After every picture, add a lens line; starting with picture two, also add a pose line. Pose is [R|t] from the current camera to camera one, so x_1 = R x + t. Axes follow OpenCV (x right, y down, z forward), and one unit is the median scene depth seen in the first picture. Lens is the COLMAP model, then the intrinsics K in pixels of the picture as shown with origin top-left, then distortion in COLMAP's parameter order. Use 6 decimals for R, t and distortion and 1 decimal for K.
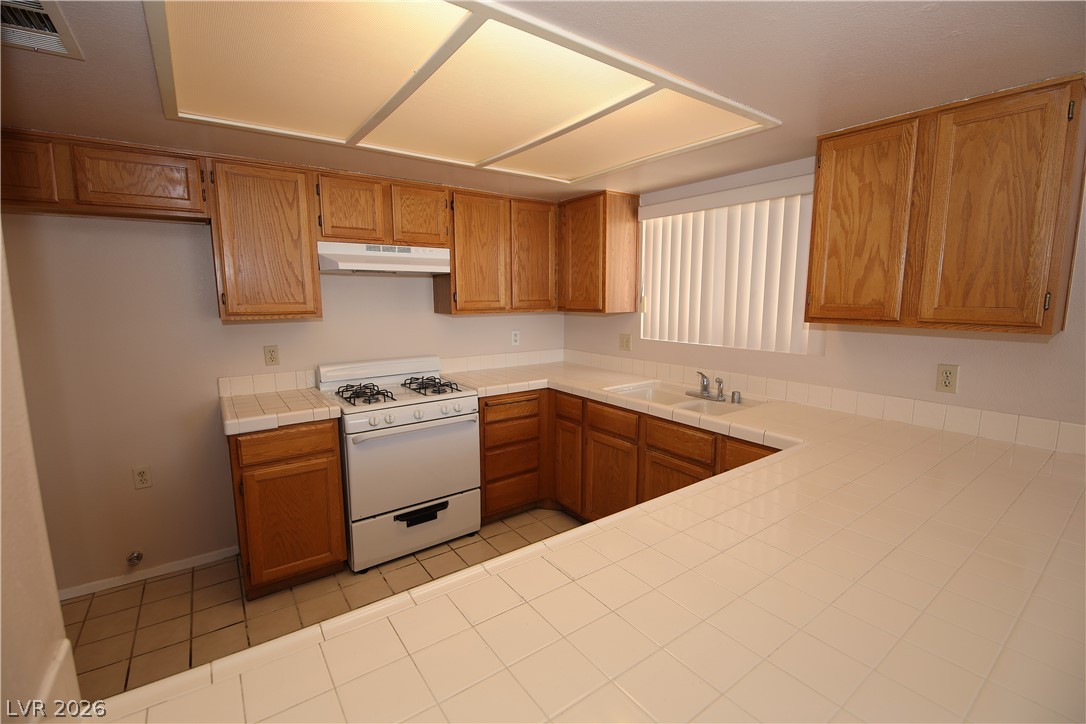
lens RADIAL K [[469.9, 0, 542.8], [0, 469.9, 362.2], [0, 0, 1]] dist [-0.012843, -0.003523]
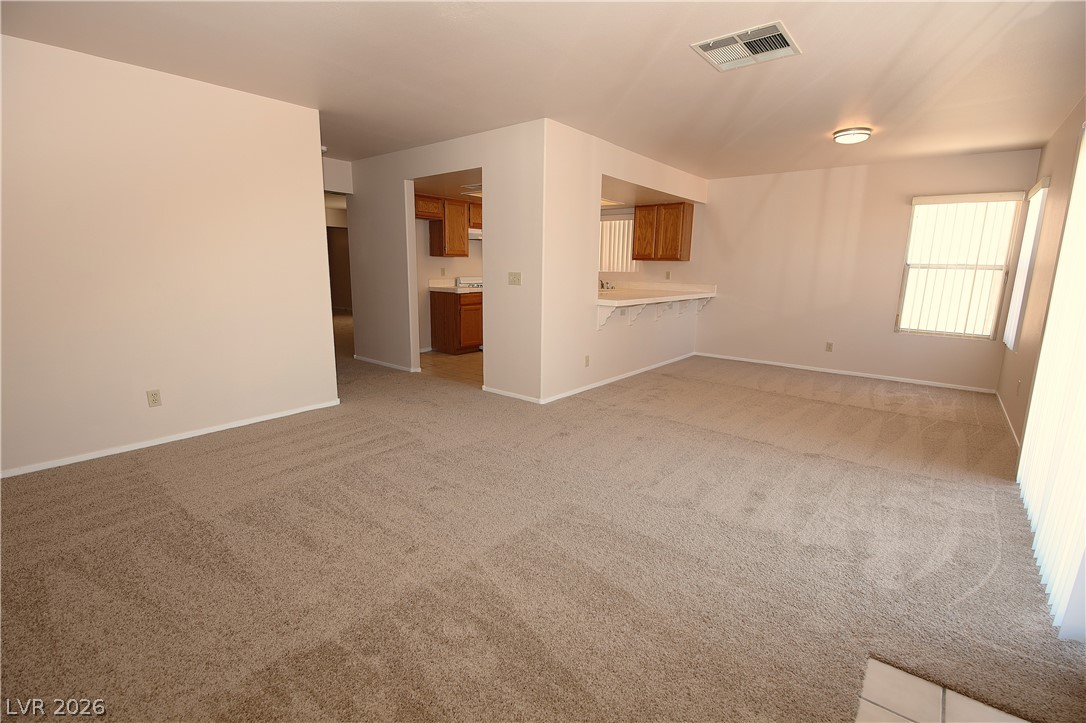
lens RADIAL K [[469.9, 0, 542.7], [0, 469.9, 359.3], [0, 0, 1]] dist [-0.012843, -0.003523]
pose [[0.970660, -0.031750, 0.238352, -0.865764], [0.016170, 0.997619, 0.067038, 0.380100], [-0.239913, -0.061217, 0.968862, -2.103197]]
